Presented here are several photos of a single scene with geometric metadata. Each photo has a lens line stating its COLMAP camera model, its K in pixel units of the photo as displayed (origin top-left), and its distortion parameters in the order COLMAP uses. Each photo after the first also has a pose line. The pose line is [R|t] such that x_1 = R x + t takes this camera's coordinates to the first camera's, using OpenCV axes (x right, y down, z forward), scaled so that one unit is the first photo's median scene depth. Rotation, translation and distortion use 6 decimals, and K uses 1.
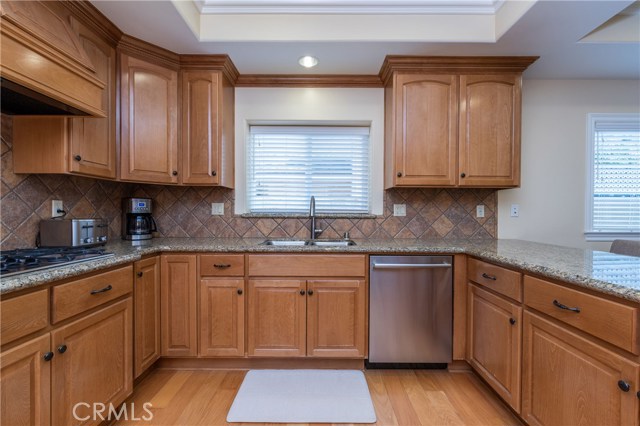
lens RADIAL K [[286.1, 0, 330.7], [0, 286.1, 206.6], [0, 0, 1]] dist [0.002040, 0.000153]
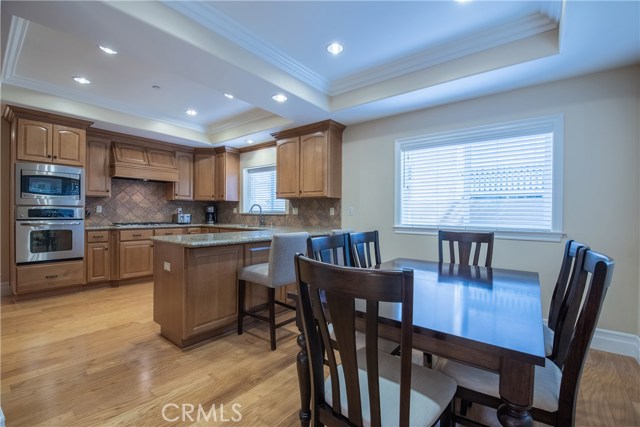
lens RADIAL K [[280.0, 0, 323.0], [0, 280.0, 210.8], [0, 0, 1]] dist [0.000029, 0.000030]
pose [[0.769242, -0.005076, -0.638937, 1.504485], [0.000453, 0.999973, -0.007399, 0.023654], [0.638957, 0.005402, 0.769223, -0.244864]]
